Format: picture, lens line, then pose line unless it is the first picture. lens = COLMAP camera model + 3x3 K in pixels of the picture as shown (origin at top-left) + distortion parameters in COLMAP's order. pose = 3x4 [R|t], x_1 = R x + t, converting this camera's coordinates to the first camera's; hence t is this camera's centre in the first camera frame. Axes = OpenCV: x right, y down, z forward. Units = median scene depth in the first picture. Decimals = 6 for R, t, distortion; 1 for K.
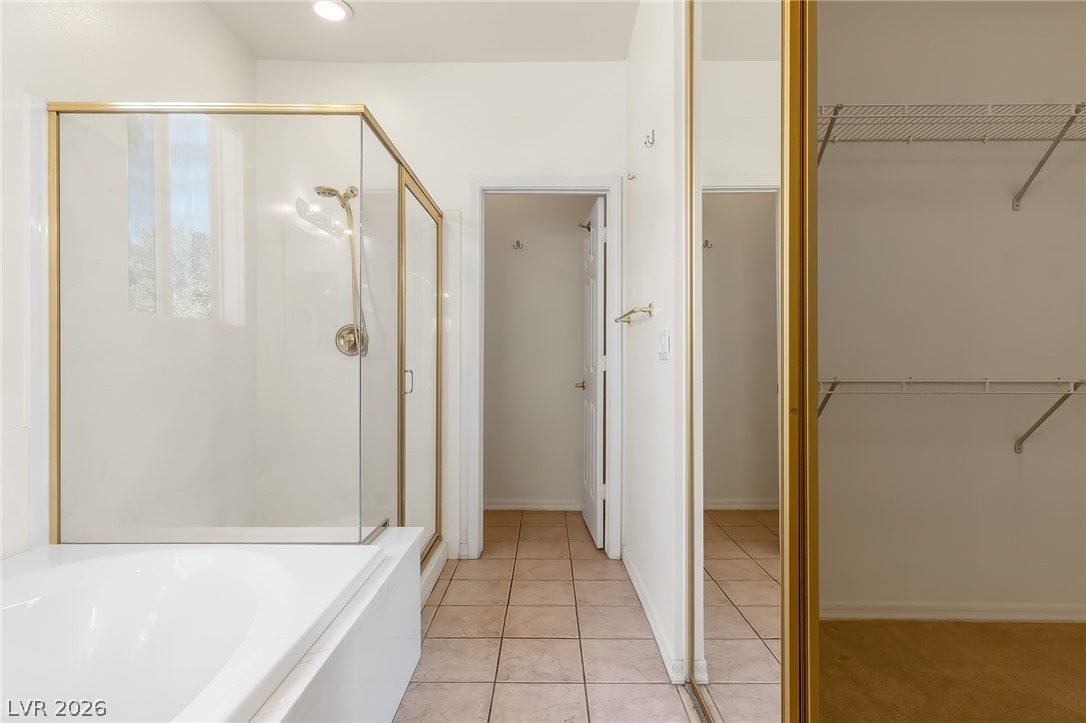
lens RADIAL K [[553.7, 0, 544.1], [0, 553.7, 364.0], [0, 0, 1]] dist [0.000268, -0.000168]
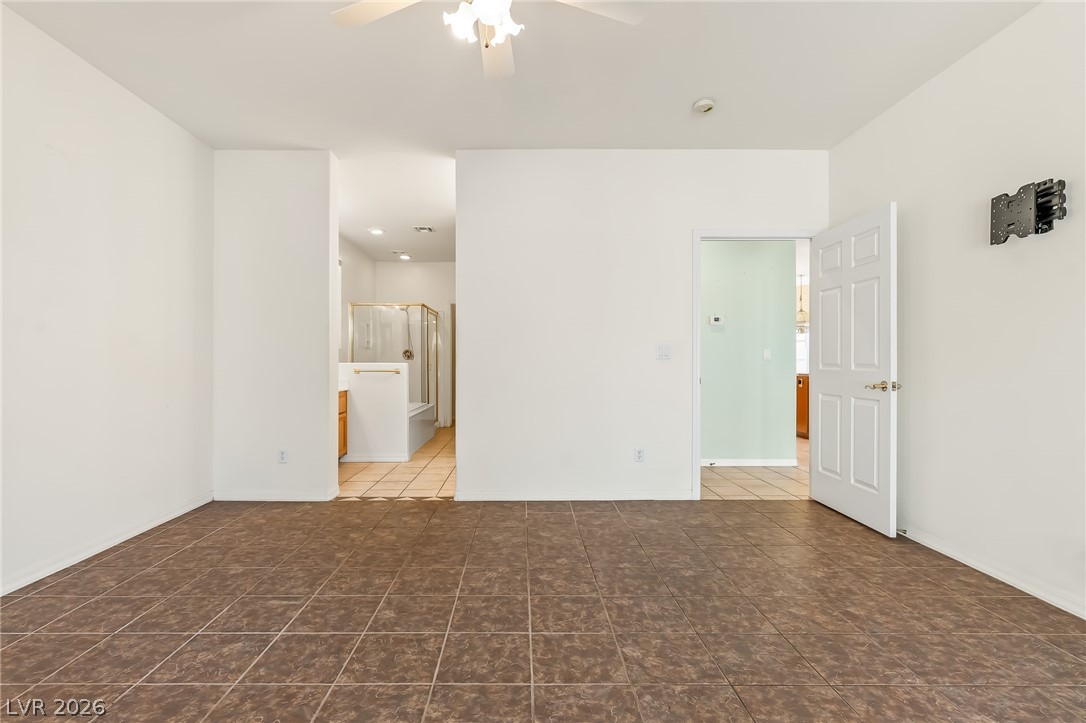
lens RADIAL K [[517.7, 0, 539.5], [0, 517.7, 362.1], [0, 0, 1]] dist [0.003550, -0.000192]
pose [[0.999159, 0.001373, 0.040976, 0.266089], [-0.001344, 0.999999, -0.000735, 0.000204], [-0.040977, 0.000679, 0.999160, -1.914329]]
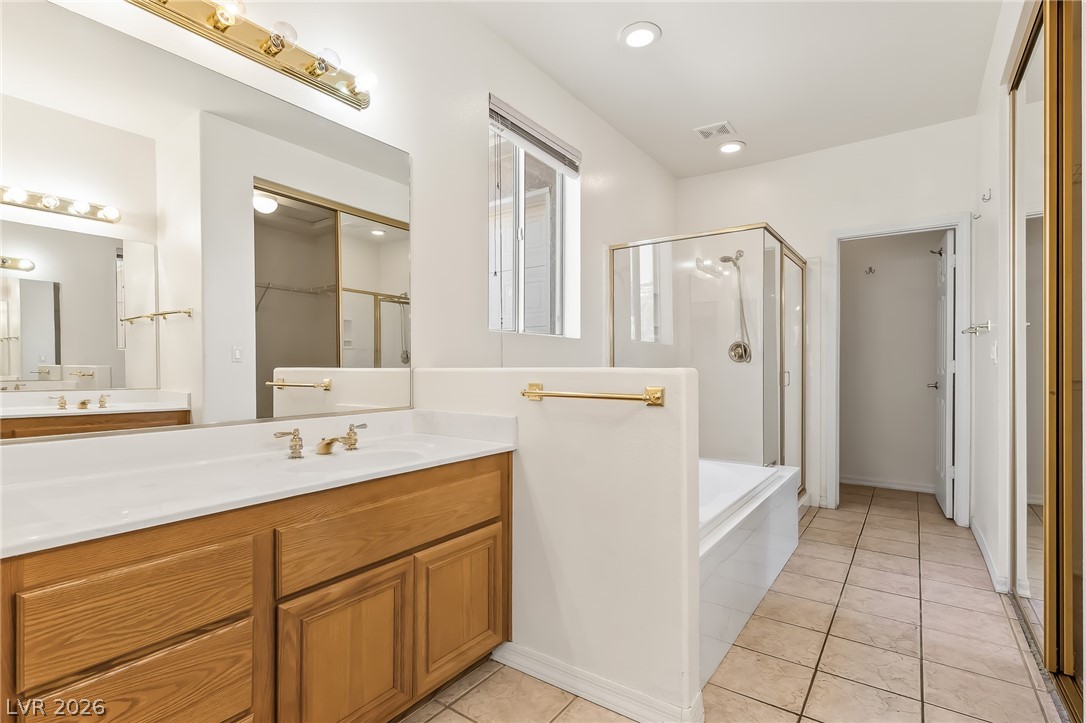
lens RADIAL K [[517.7, 0, 542.4], [0, 517.7, 369.7], [0, 0, 1]] dist [0.003550, -0.000192]
pose [[0.815242, -0.000279, -0.579121, 0.034203], [0.001217, 0.999999, 0.001232, 0.002912], [0.579120, -0.001709, 0.815241, -0.477869]]
